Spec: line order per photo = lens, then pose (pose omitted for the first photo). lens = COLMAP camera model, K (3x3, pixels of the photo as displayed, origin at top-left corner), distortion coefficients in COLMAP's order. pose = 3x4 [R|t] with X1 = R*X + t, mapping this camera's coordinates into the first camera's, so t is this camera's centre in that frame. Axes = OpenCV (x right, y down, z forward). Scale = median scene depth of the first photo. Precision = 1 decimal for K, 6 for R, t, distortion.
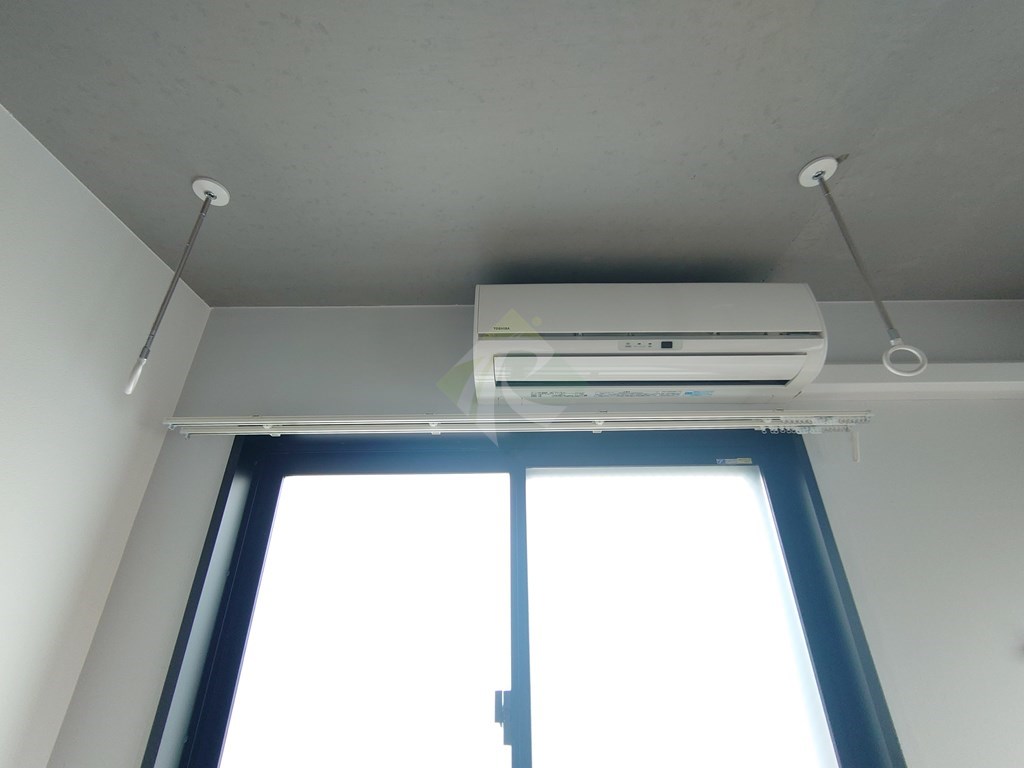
lens RADIAL K [[437.9, 0, 512.0], [0, 437.9, 384.0], [0, 0, 1]] dist [0.000044, -0.000019]
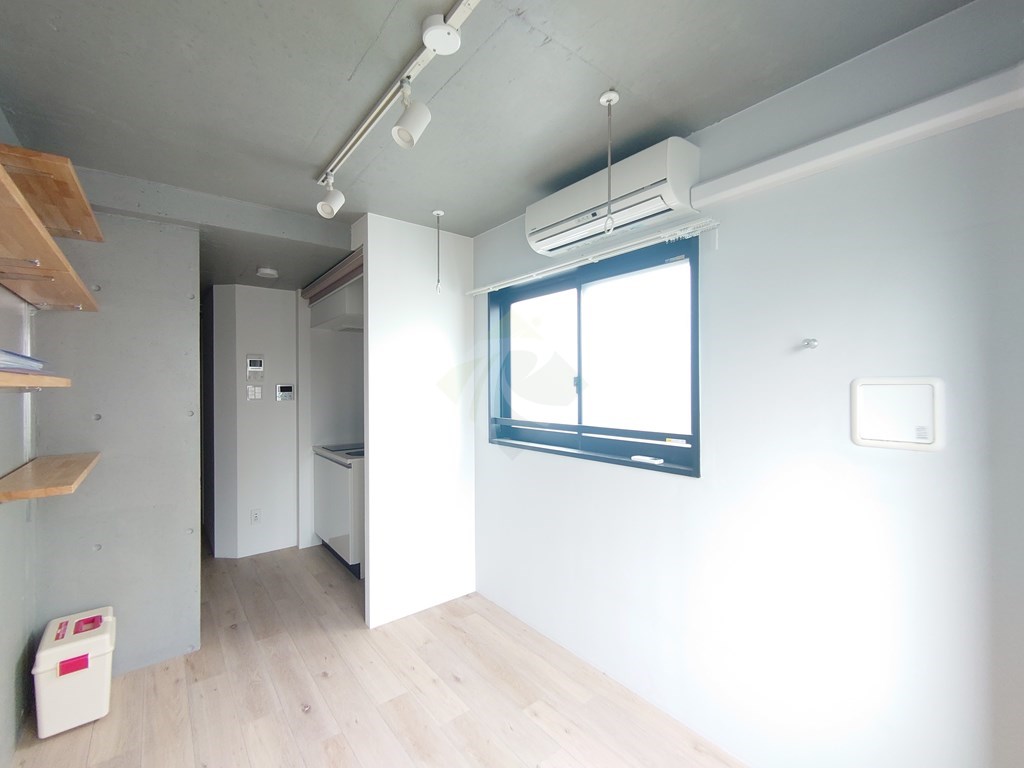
lens RADIAL K [[437.9, 0, 512.0], [0, 437.9, 384.0], [0, 0, 1]] dist [0.000044, -0.000019]
pose [[0.619761, 0.009612, -0.784732, 1.513760], [0.360427, 0.884746, 0.295493, -0.120189], [0.697129, -0.465974, 0.544867, -0.570519]]
